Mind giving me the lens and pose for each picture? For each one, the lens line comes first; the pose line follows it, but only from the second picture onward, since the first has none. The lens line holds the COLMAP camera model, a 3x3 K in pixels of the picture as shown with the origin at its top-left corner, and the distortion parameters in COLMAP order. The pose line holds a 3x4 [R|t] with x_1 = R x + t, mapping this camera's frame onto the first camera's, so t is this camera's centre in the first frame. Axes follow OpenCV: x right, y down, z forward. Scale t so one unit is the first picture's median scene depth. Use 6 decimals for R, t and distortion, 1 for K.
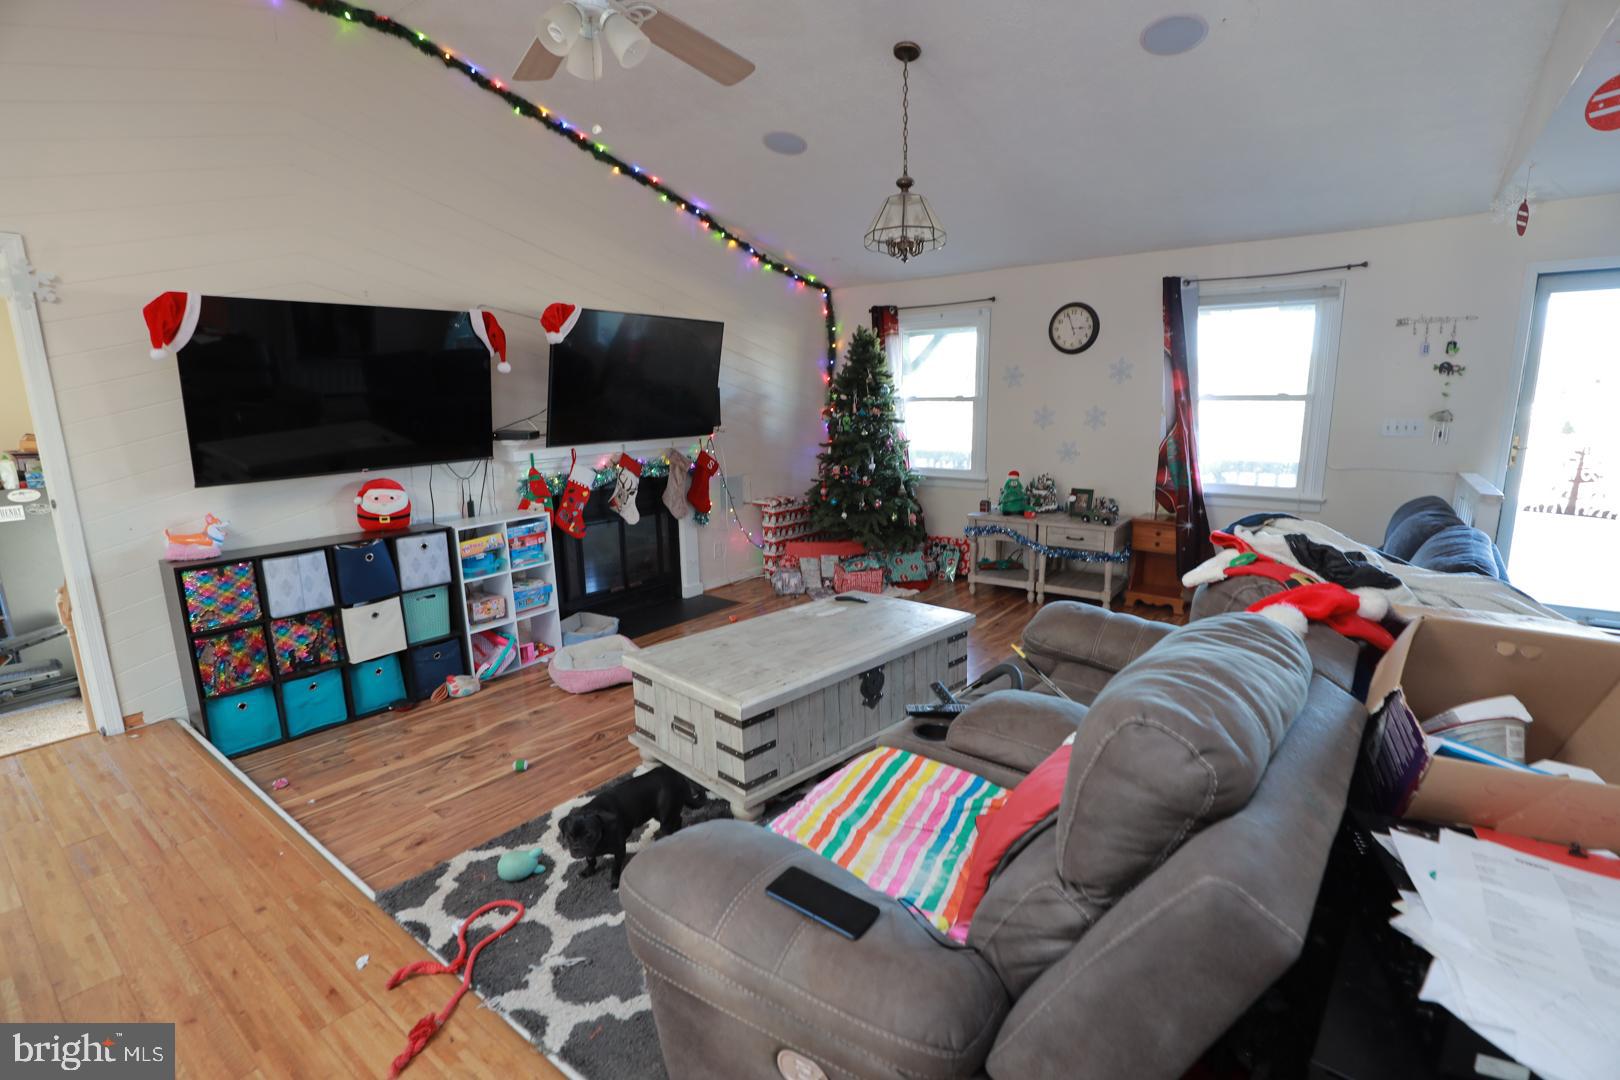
lens RADIAL K [[744.0, 0, 807.0], [0, 744.0, 548.0], [0, 0, 1]] dist [-0.034703, 0.005540]
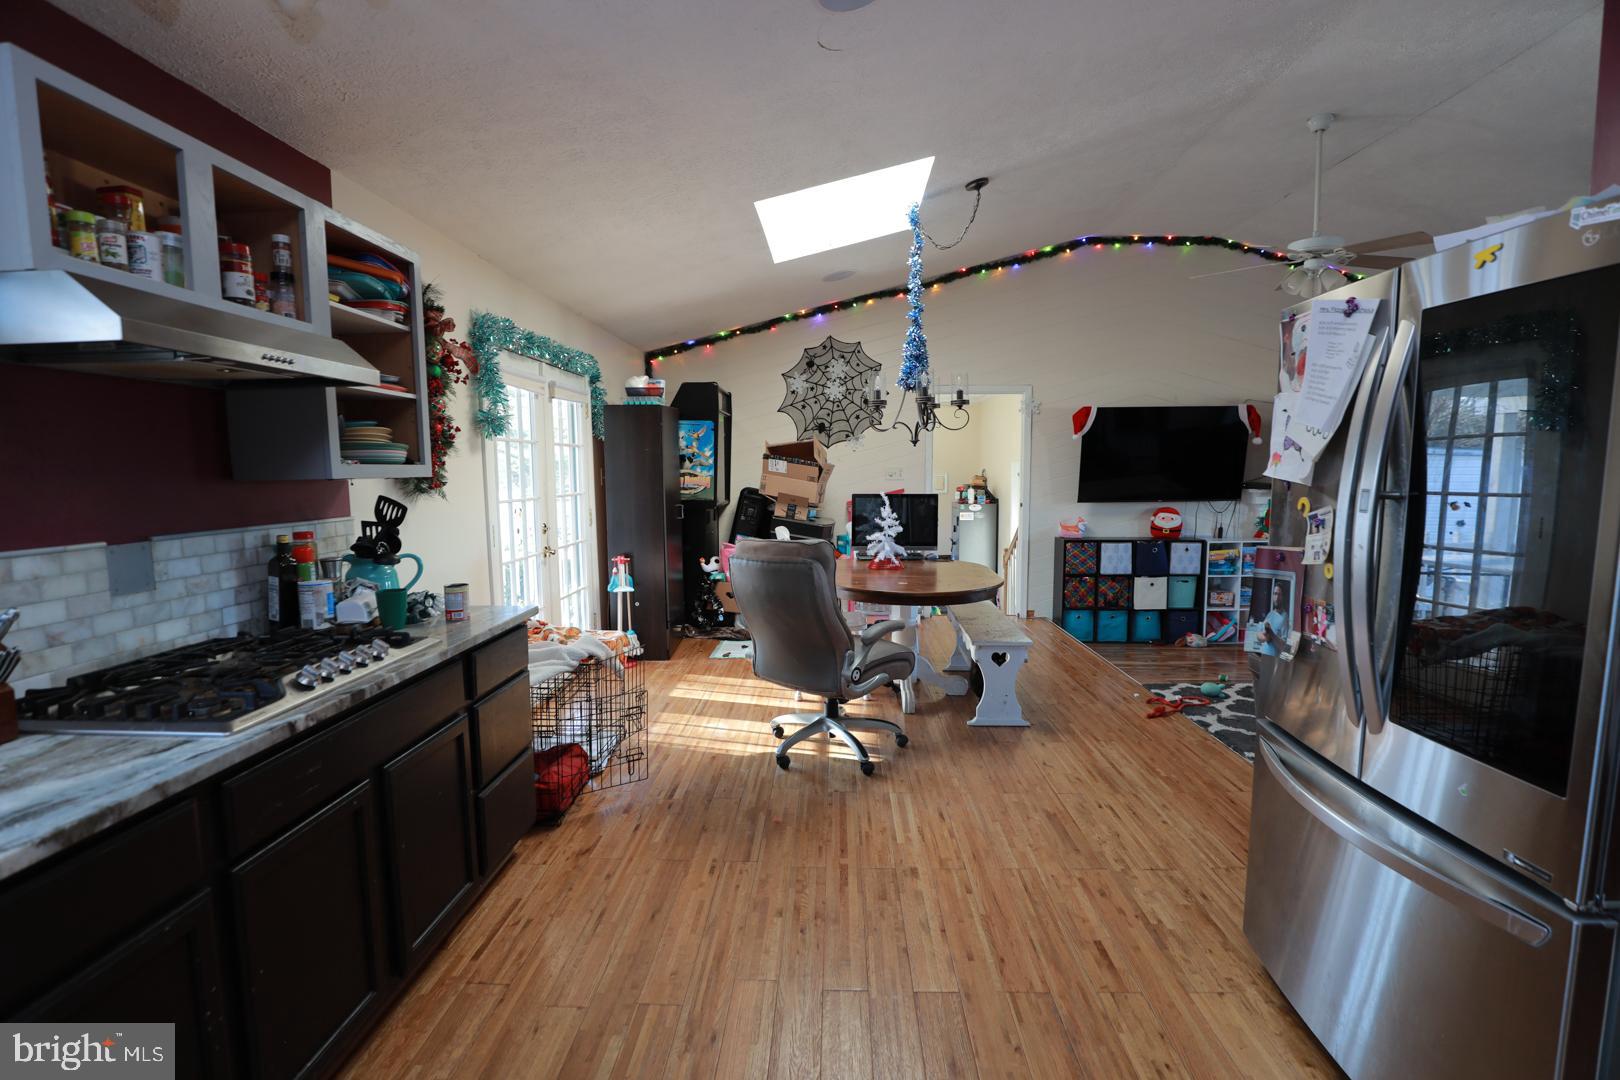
lens RADIAL K [[744.0, 0, 811.8], [0, 744.0, 541.8], [0, 0, 1]] dist [-0.034703, 0.005540]
pose [[0.582844, 0.095727, -0.806926, 0.300853], [-0.168671, 0.985660, -0.004900, 0.124464], [0.794885, 0.138961, 0.590633, -0.603099]]
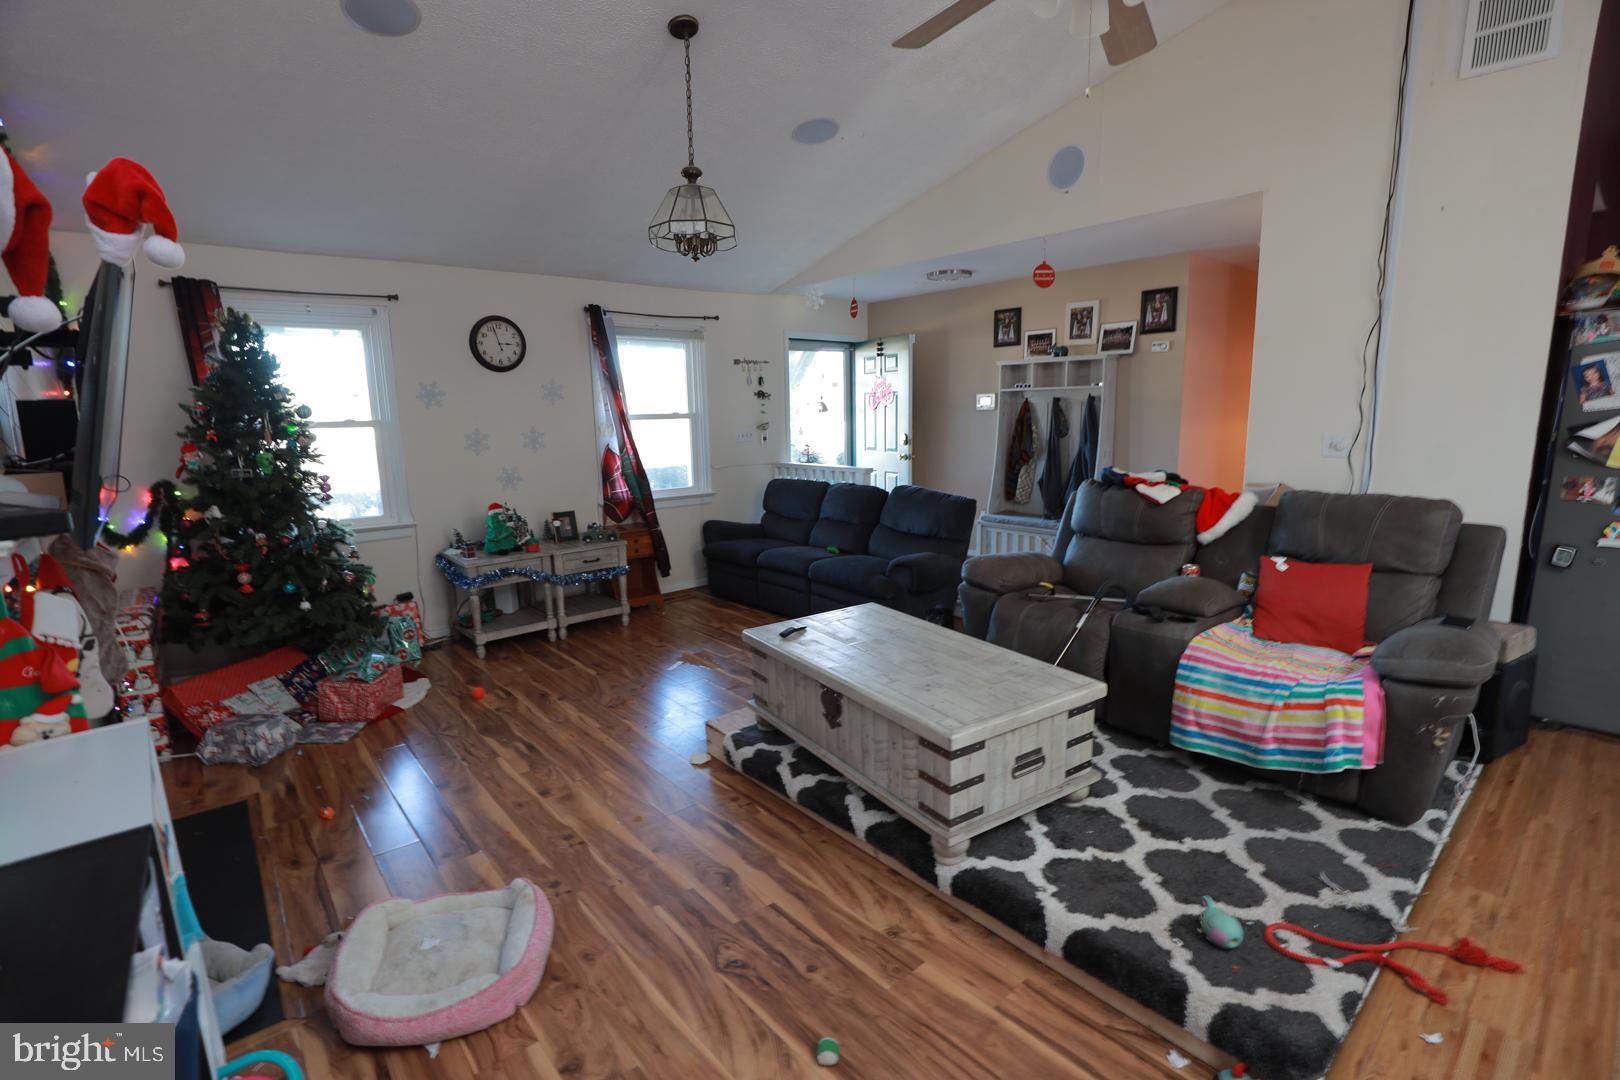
lens RADIAL K [[744.0, 0, 813.5], [0, 744.0, 548.3], [0, 0, 1]] dist [-0.034703, 0.005540]
pose [[0.206650, -0.168985, 0.963711, -0.687445], [0.208549, 0.969945, 0.125358, -0.119541], [-0.955930, 0.175075, 0.235681, 0.643902]]
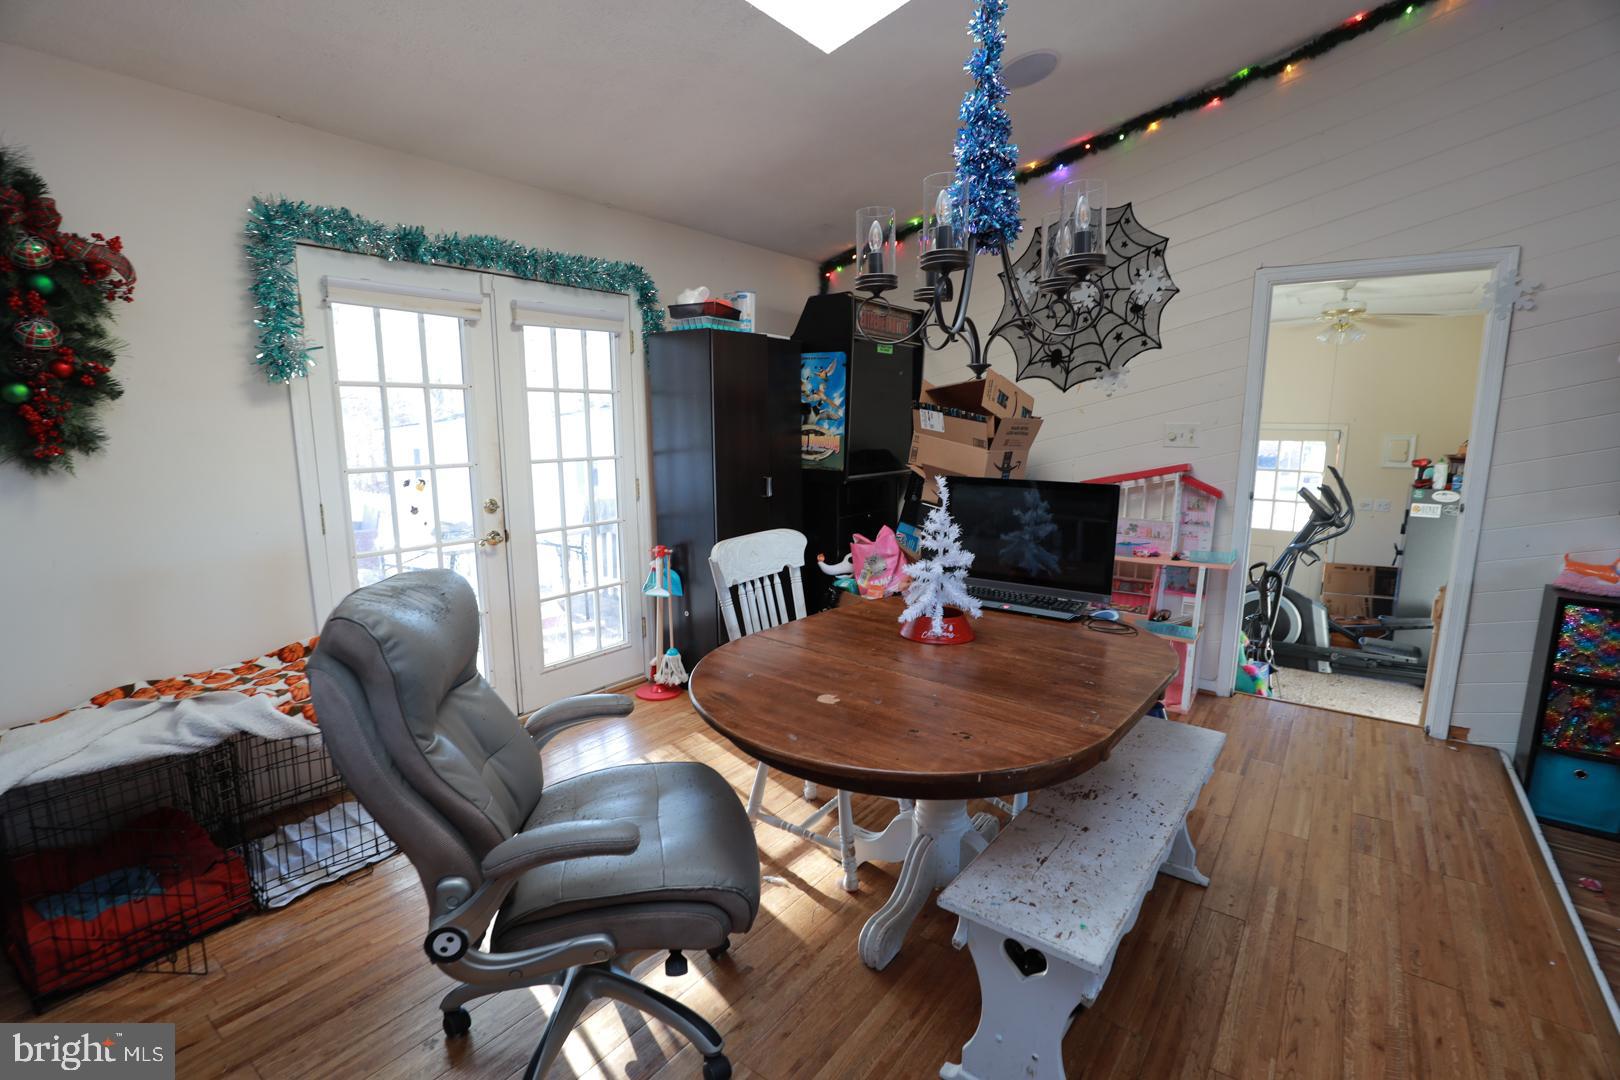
lens RADIAL K [[744.0, 0, 809.2], [0, 744.0, 545.0], [0, 0, 1]] dist [-0.034703, 0.005540]
pose [[0.012147, 0.183914, -0.982867, -0.016116], [-0.202126, 0.963100, 0.177717, -0.003806], [0.979284, 0.196504, 0.048873, 0.029594]]
